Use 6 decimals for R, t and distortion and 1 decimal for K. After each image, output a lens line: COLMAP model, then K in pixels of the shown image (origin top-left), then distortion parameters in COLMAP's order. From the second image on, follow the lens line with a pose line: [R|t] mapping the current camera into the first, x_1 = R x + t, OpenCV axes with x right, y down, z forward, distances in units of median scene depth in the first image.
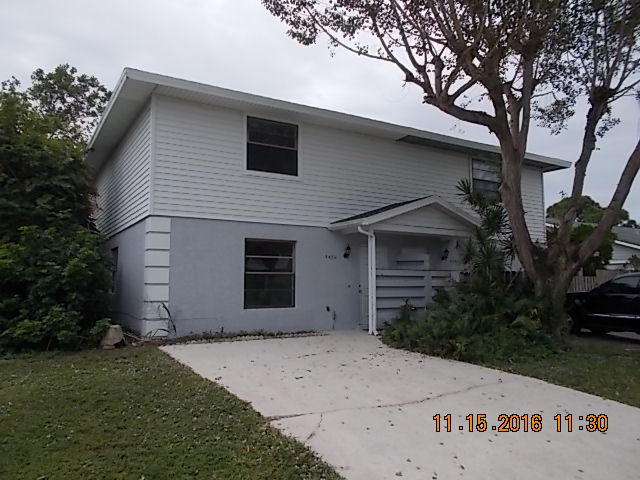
lens RADIAL K [[492.8, 0, 320.5], [0, 492.8, 241.4], [0, 0, 1]] dist [-0.006123, 0.013847]
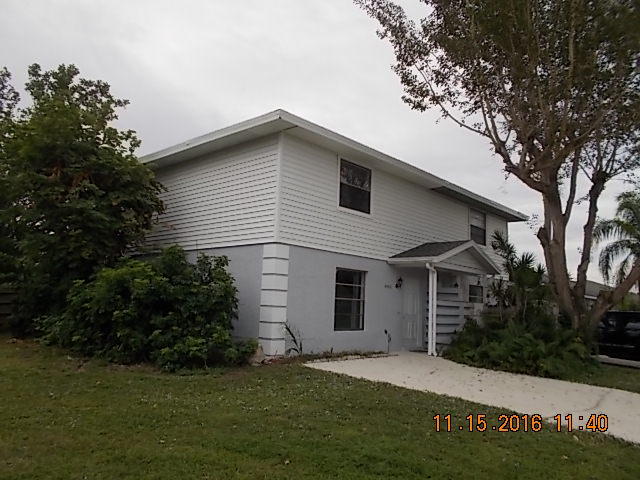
lens RADIAL K [[492.8, 0, 319.8], [0, 492.8, 238.7], [0, 0, 1]] dist [-0.006123, 0.013847]
pose [[0.960755, 0.077052, 0.266483, -0.482406], [-0.066036, 0.996560, -0.050069, -0.012087], [-0.269424, 0.030507, 0.962538, -0.068734]]
